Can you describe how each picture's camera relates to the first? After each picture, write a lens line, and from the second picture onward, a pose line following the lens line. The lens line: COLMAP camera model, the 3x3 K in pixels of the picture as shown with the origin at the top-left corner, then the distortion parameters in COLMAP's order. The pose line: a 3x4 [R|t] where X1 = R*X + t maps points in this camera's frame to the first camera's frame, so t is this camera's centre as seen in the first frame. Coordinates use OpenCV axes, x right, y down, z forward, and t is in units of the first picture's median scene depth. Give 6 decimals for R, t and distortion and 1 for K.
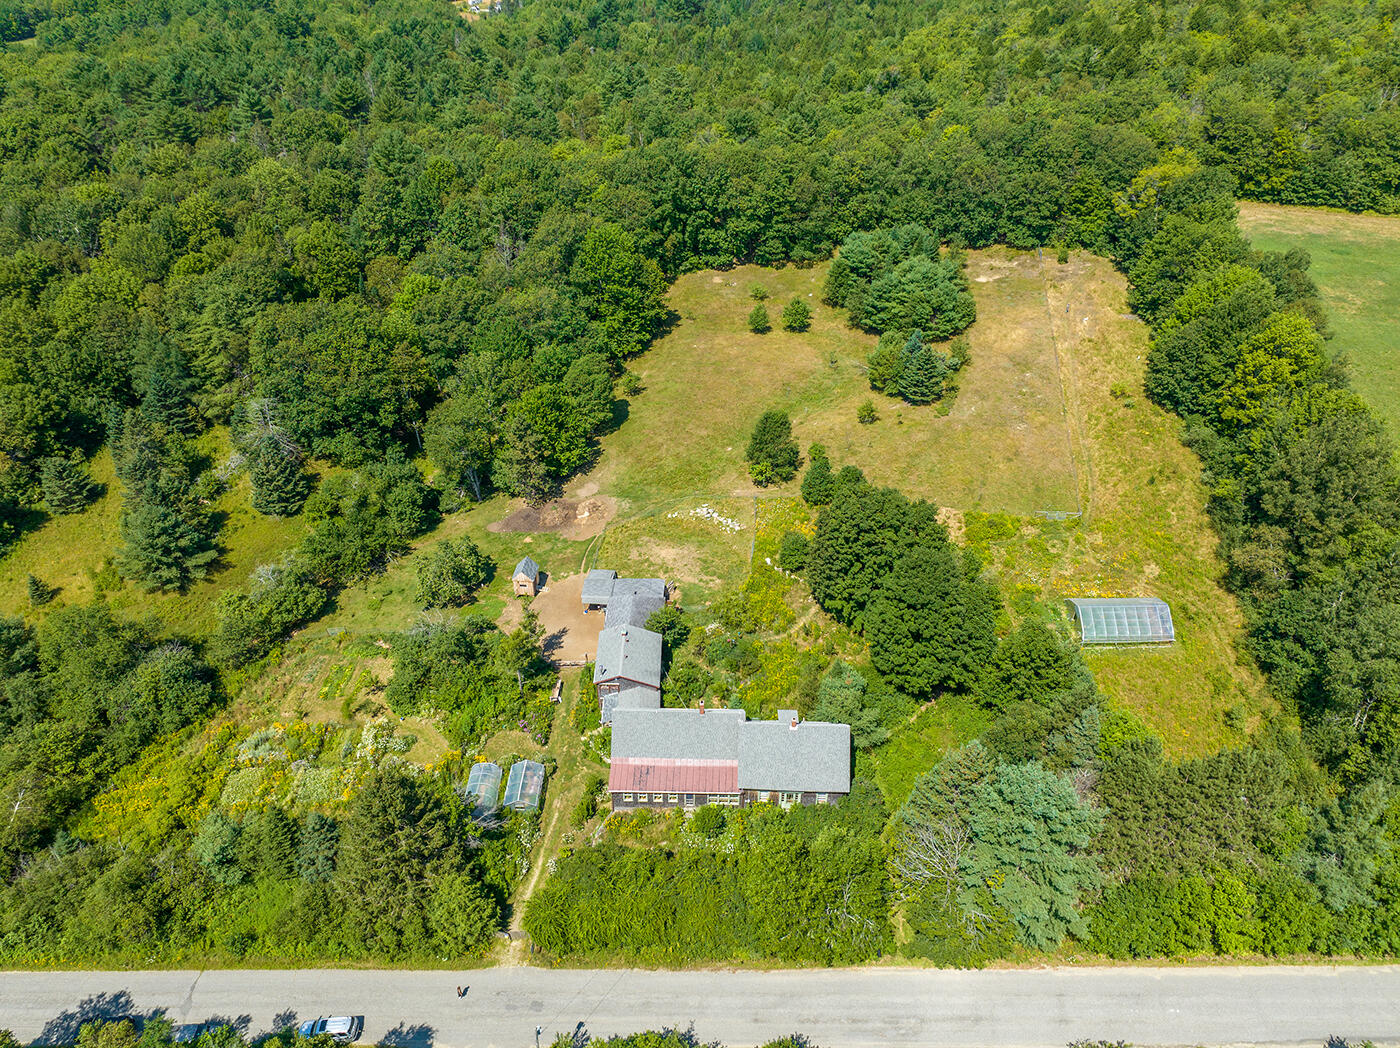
lens RADIAL K [[982.8, 0, 700.0], [0, 982.8, 524.0], [0, 0, 1]] dist [-0.031599, 0.024306]
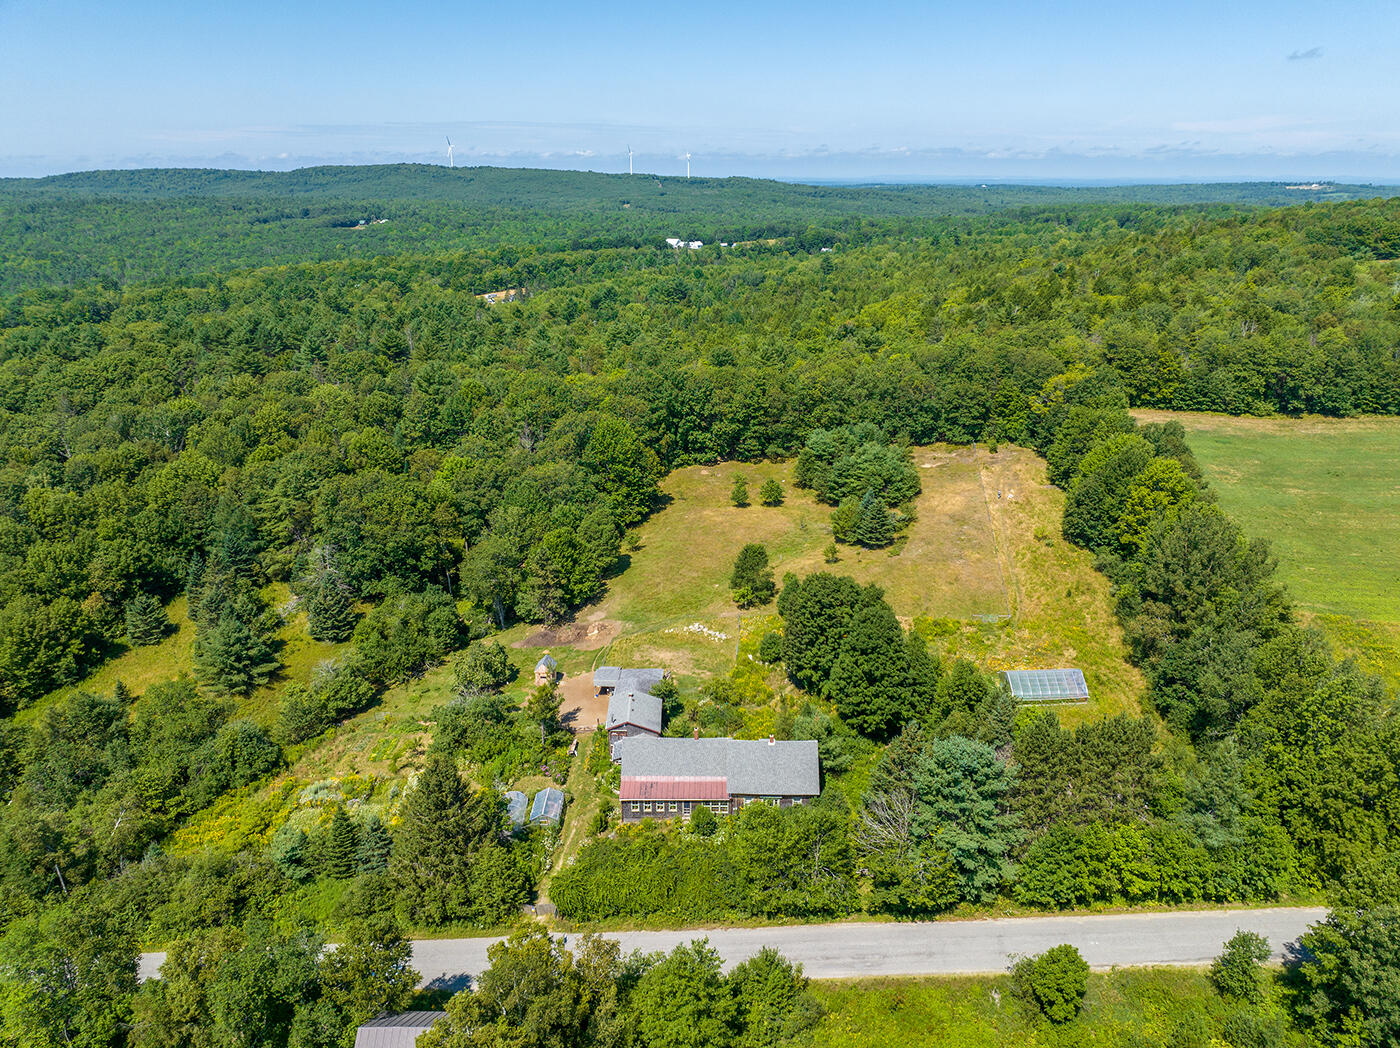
lens RADIAL K [[965.8, 0, 699.3], [0, 965.8, 525.6], [0, 0, 1]] dist [-0.030145, 0.020841]
pose [[0.999884, -0.010226, 0.011275, -0.003176], [0.012846, 0.964277, -0.264585, 0.163137], [-0.008167, 0.264699, 0.964296, -0.140560]]
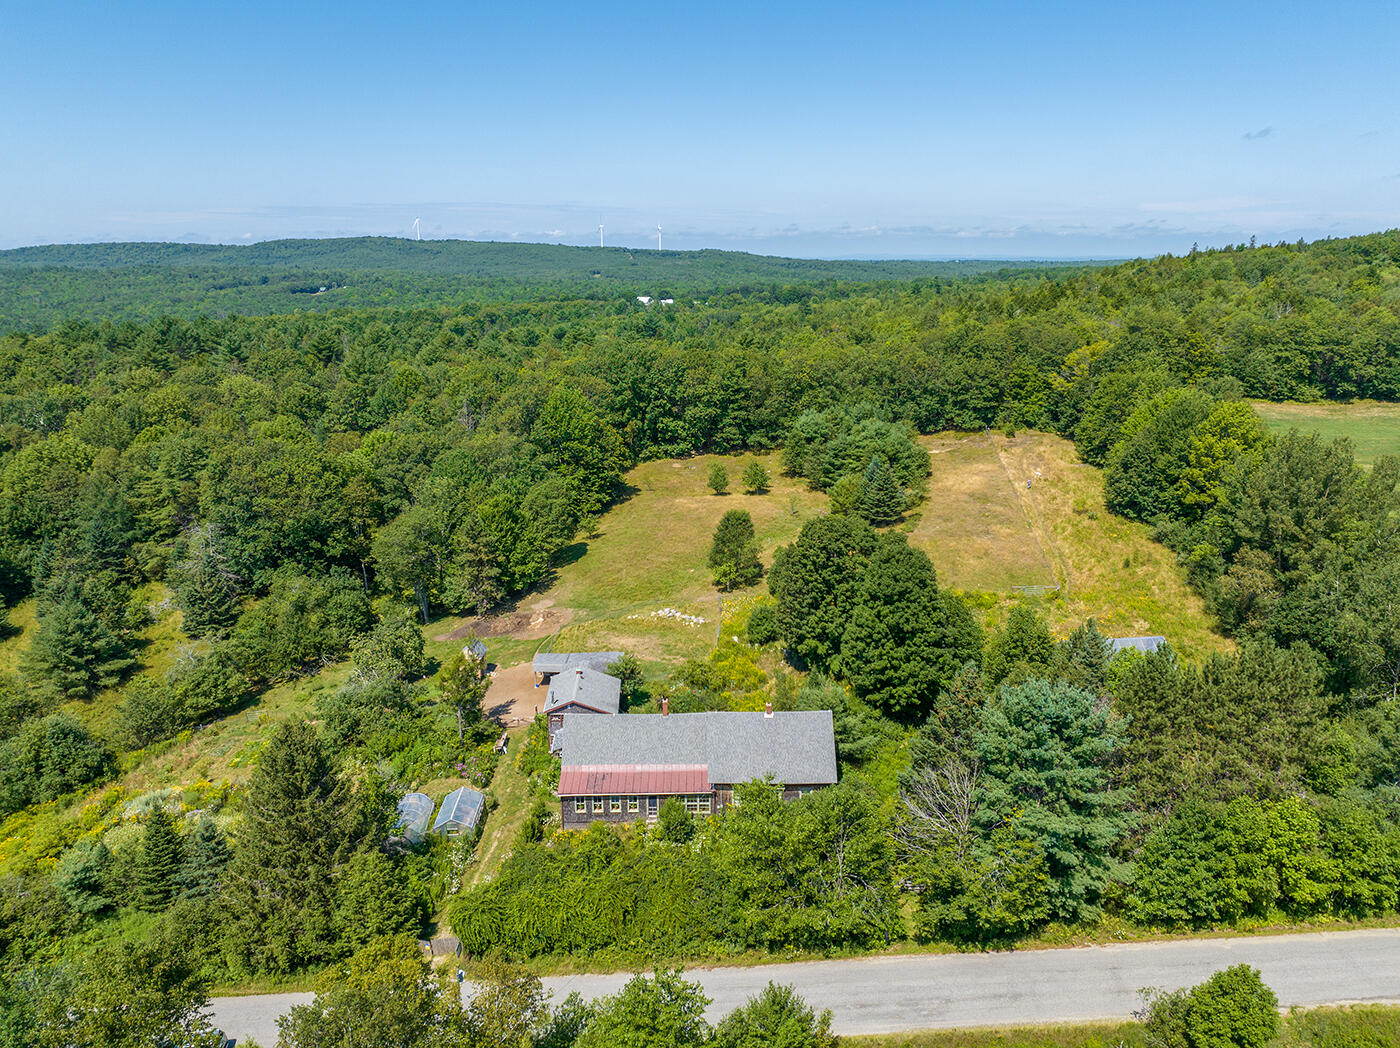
lens RADIAL K [[1008.4, 0, 698.1], [0, 1008.4, 519.6], [0, 0, 1]] dist [-0.035860, 0.030601]
pose [[0.999166, -0.017766, 0.036765, 0.000854], [0.029281, 0.939290, -0.341873, 0.217899], [-0.028459, 0.342665, 0.939027, 0.055194]]
